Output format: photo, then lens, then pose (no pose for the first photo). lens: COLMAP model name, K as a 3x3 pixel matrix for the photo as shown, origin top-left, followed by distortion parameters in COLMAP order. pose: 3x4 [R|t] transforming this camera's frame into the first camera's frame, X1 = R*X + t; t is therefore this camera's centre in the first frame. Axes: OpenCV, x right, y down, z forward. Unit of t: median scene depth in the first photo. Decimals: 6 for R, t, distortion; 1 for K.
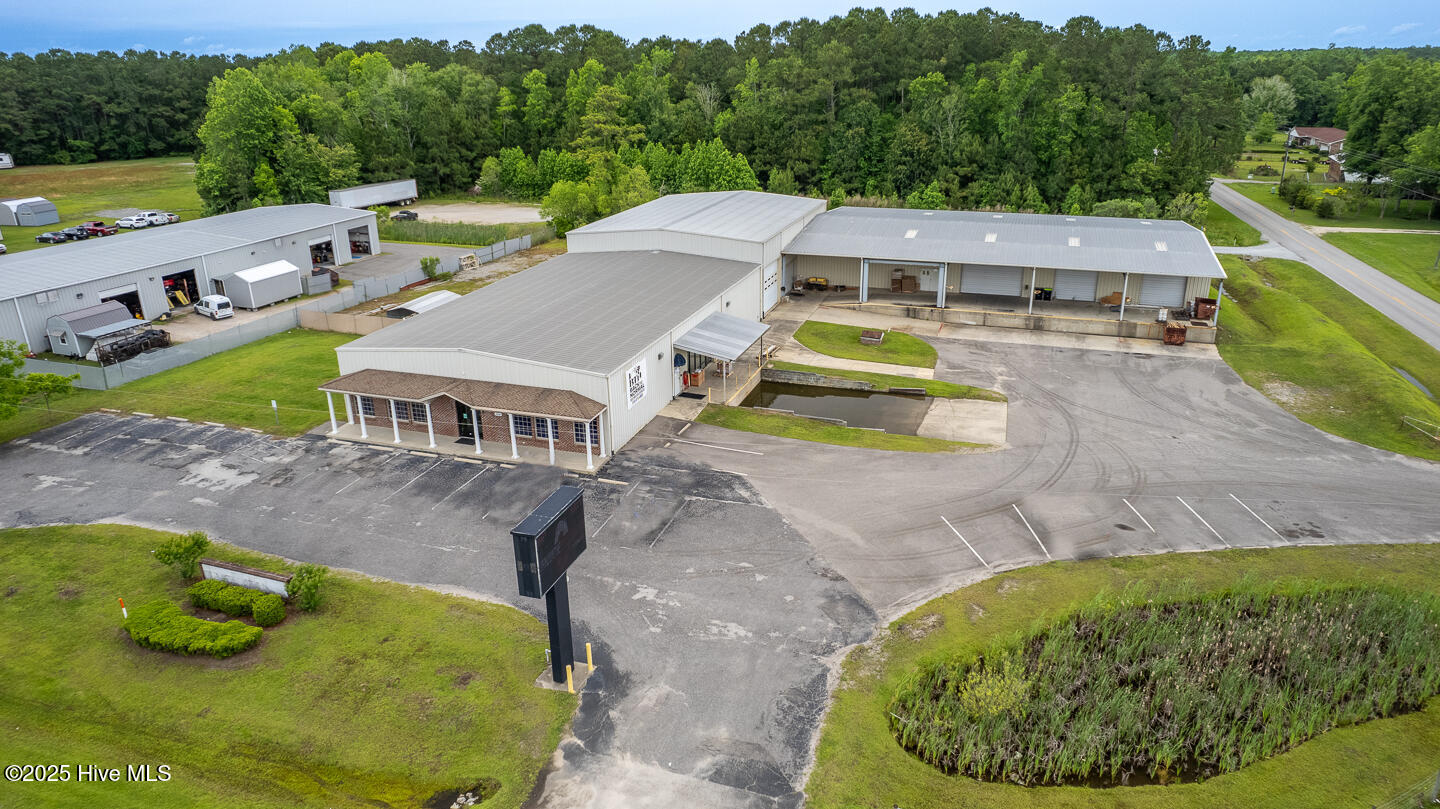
lens RADIAL K [[921.0, 0, 720.8], [0, 921.0, 414.3], [0, 0, 1]] dist [-0.065660, 0.053596]
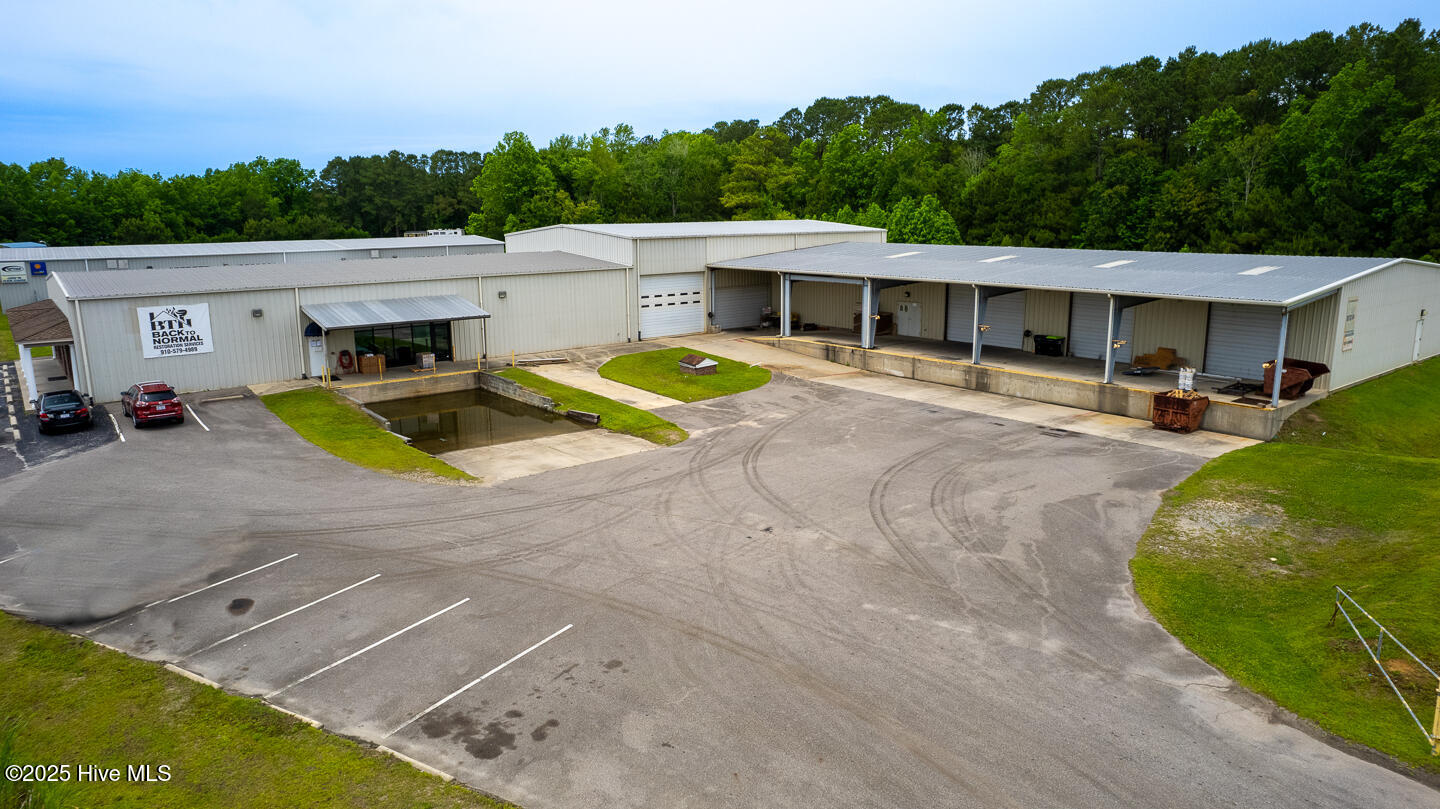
lens RADIAL K [[921.0, 0, 717.8], [0, 921.0, 404.4], [0, 0, 1]] dist [-0.065660, 0.053596]
pose [[0.842394, 0.117056, -0.525995, 0.519776], [-0.197952, 0.975095, -0.100026, 0.010644], [0.501186, 0.188383, 0.844585, 0.409350]]
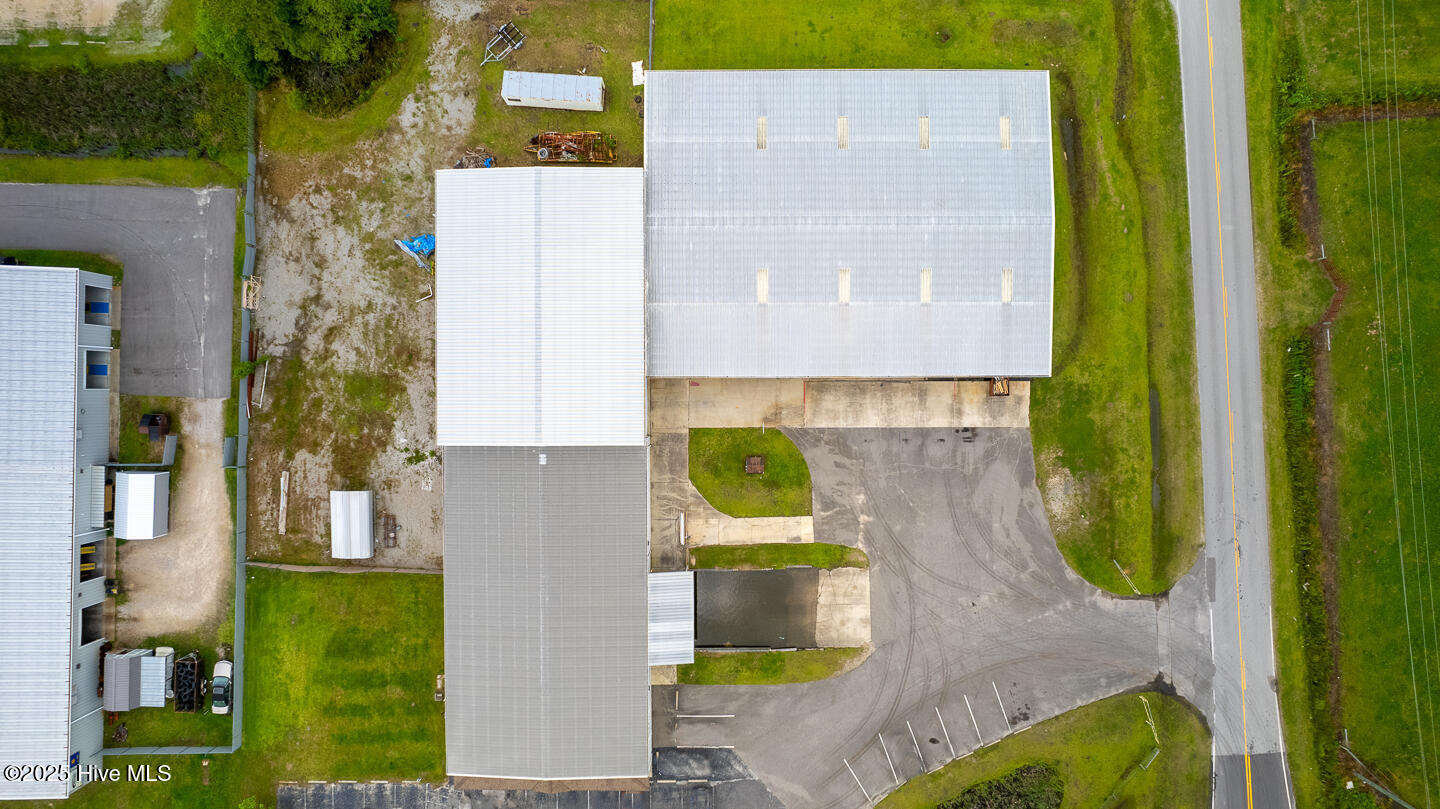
lens RADIAL K [[921.0, 0, 721.0], [0, 921.0, 400.7], [0, 0, 1]] dist [-0.065660, 0.053596]
pose [[0.945737, -0.324922, 0.002711, 0.140634], [0.111824, 0.333291, 0.936169, -1.169582], [-0.305085, -0.885066, 0.351540, 0.639822]]
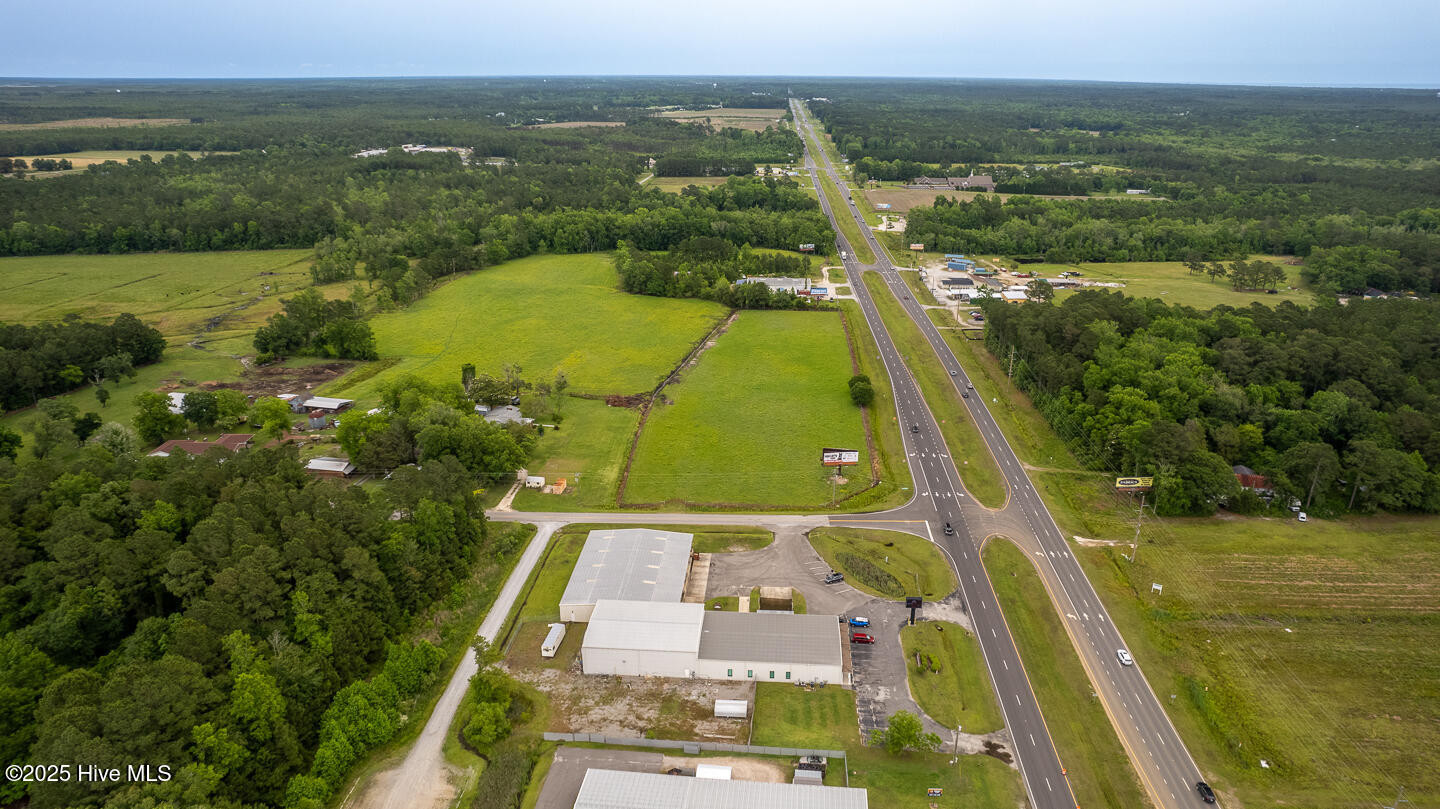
lens RADIAL K [[921.0, 0, 723.2], [0, 921.0, 401.6], [0, 0, 1]] dist [-0.065660, 0.053596]
pose [[-0.259912, -0.315893, 0.912501, -2.240457], [0.350982, 0.849440, 0.394035, -1.730721], [-0.899587, 0.422686, -0.109906, 0.983079]]
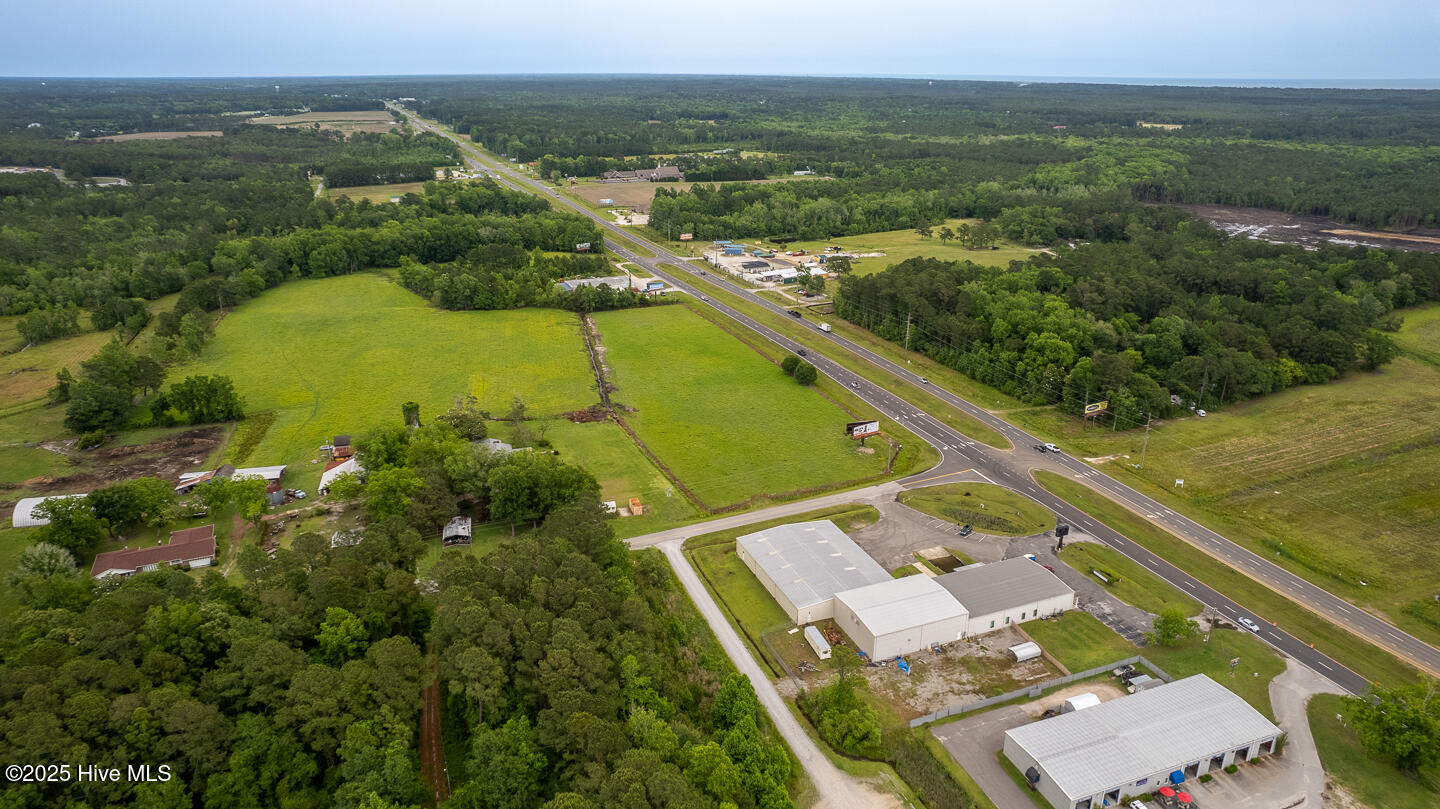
lens RADIAL K [[921.0, 0, 723.6], [0, 921.0, 400.3], [0, 0, 1]] dist [-0.065660, 0.053596]
pose [[-0.653998, -0.244894, 0.715760, -1.456987], [0.283668, 0.797728, 0.532130, -2.305864], [-0.701298, 0.551050, -0.452245, 2.416097]]
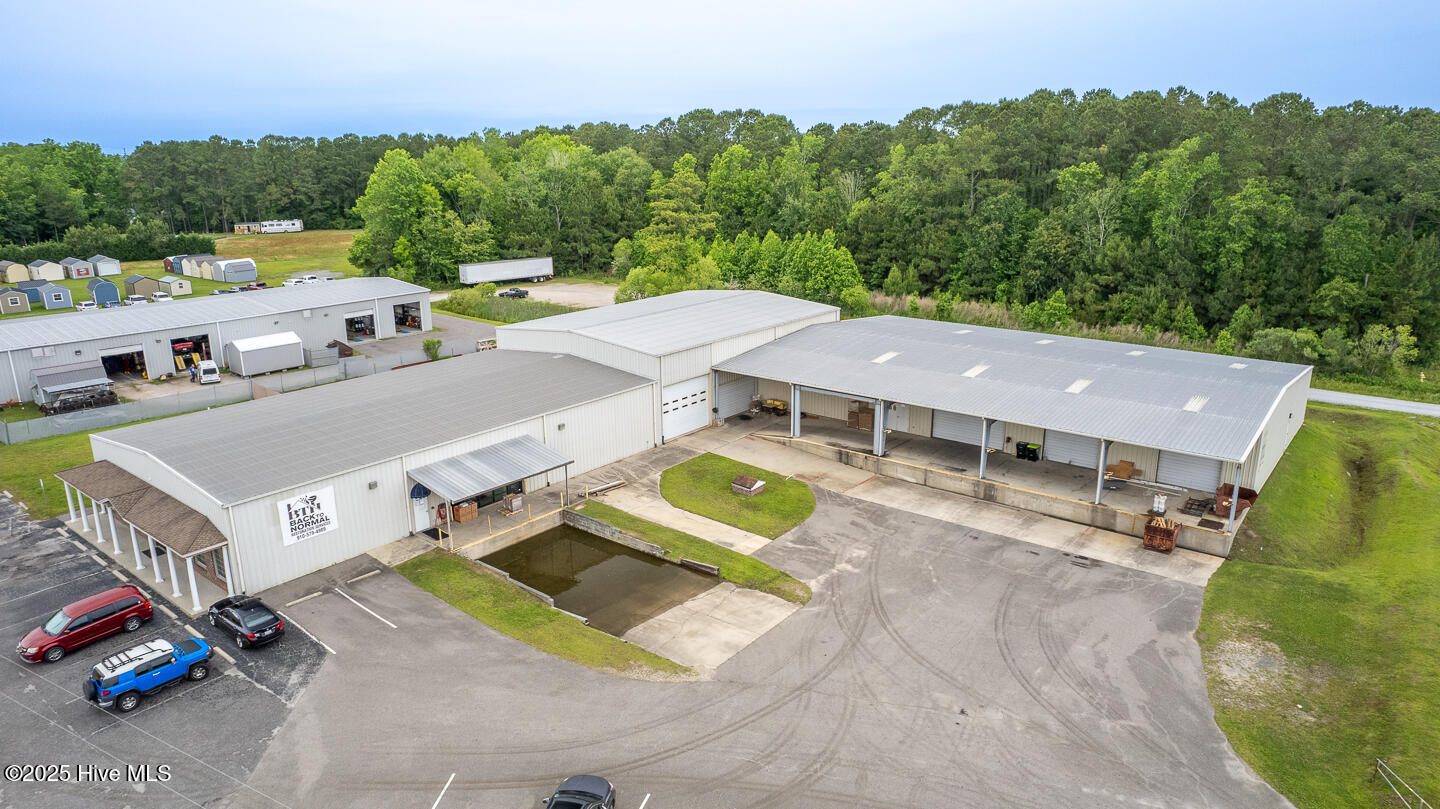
lens RADIAL K [[921.0, 0, 717.6], [0, 921.0, 405.8], [0, 0, 1]] dist [-0.065660, 0.053596]
pose [[0.937246, 0.098569, -0.334446, 0.382381], [-0.129074, 0.989148, -0.070190, -0.088189], [0.323898, 0.108953, 0.939798, 0.221363]]
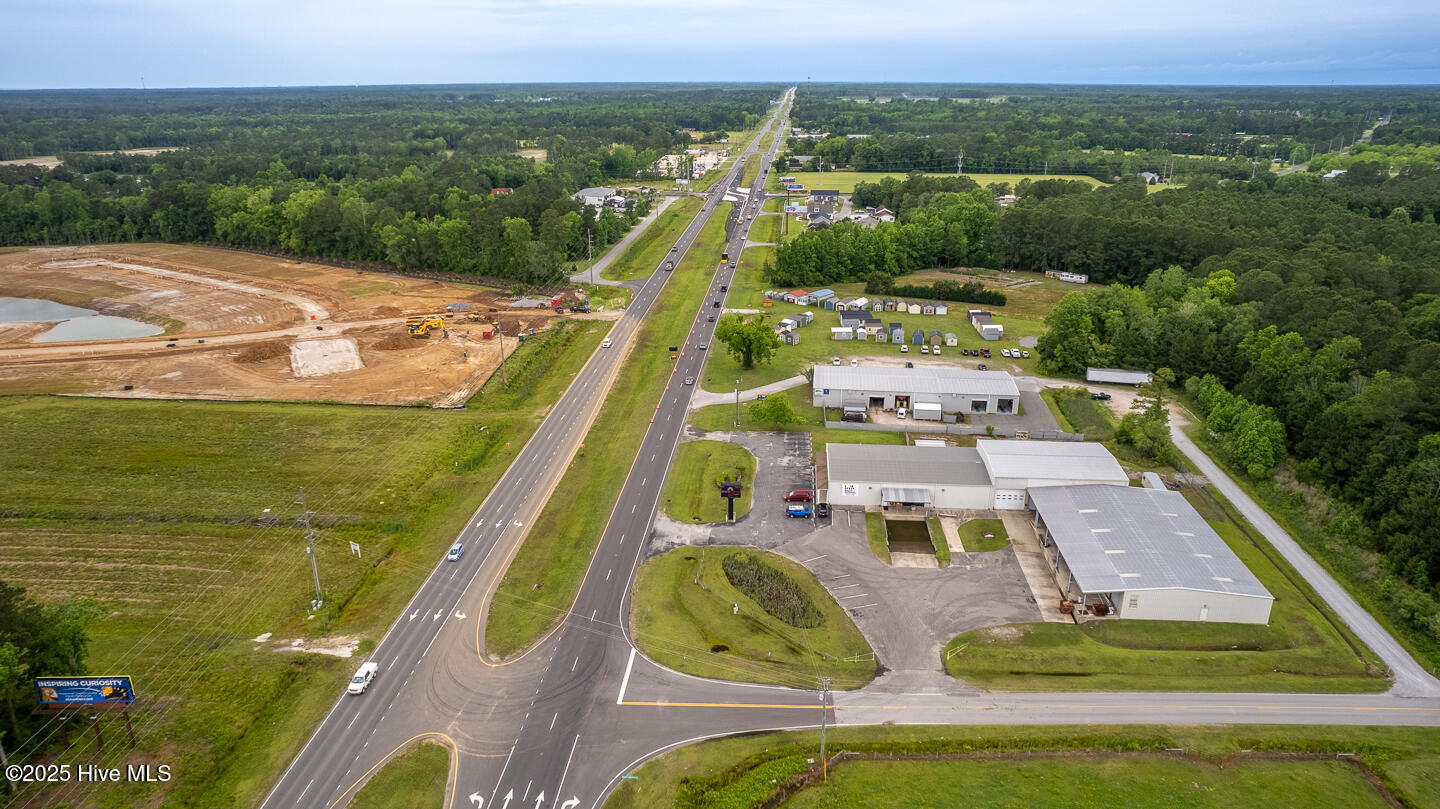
lens RADIAL K [[921.0, 0, 721.2], [0, 921.0, 399.9], [0, 0, 1]] dist [-0.065660, 0.053596]
pose [[0.242679, 0.338696, -0.909061, 1.800846], [-0.353783, 0.903437, 0.242156, -0.646372], [0.903297, 0.262844, 0.339070, -0.383041]]
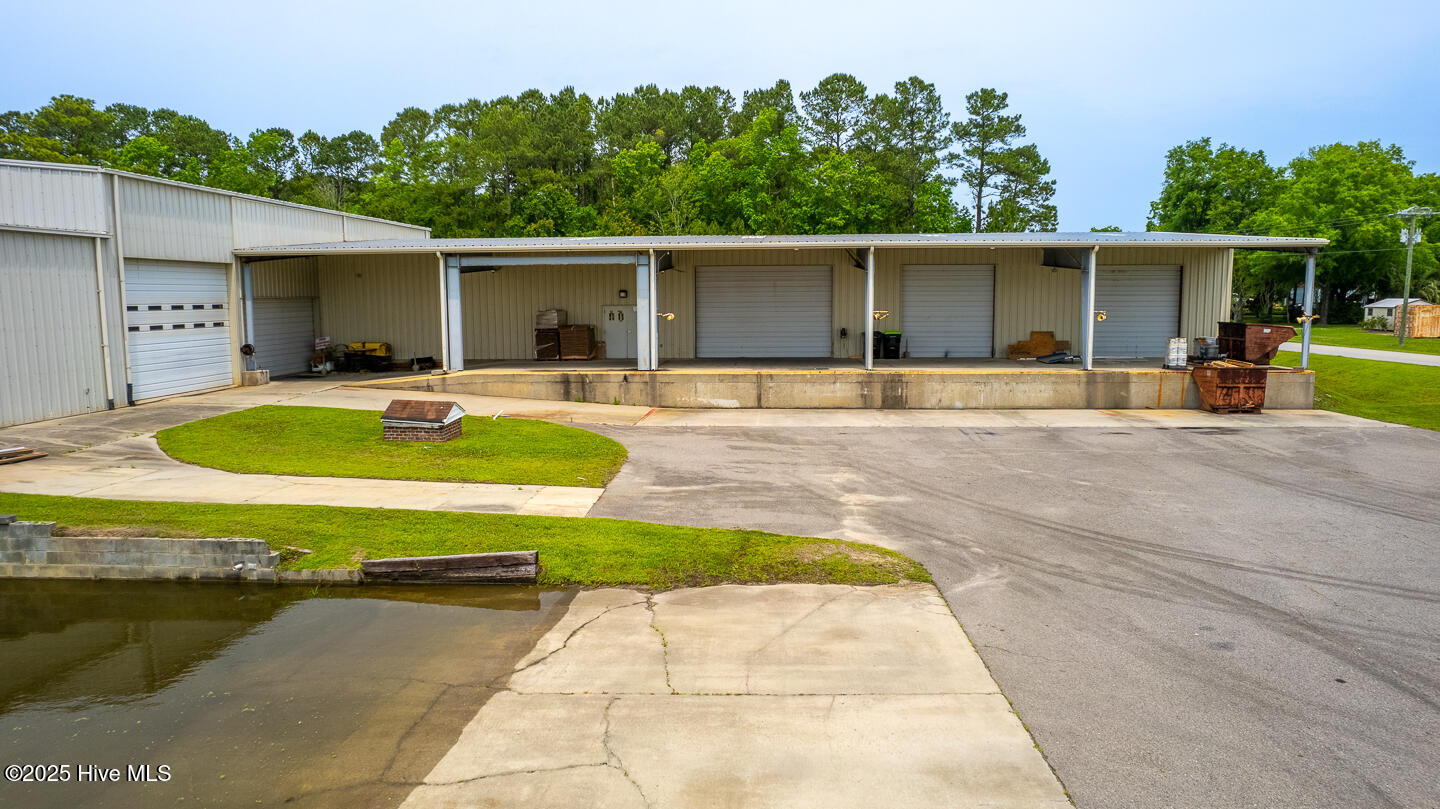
lens RADIAL K [[921.0, 0, 718.9], [0, 921.0, 411.5], [0, 0, 1]] dist [-0.065660, 0.053596]
pose [[0.965691, -0.024116, 0.258573, 0.173170], [0.086946, 0.968241, -0.234412, -0.005248], [-0.244708, 0.248852, 0.937118, 0.651515]]
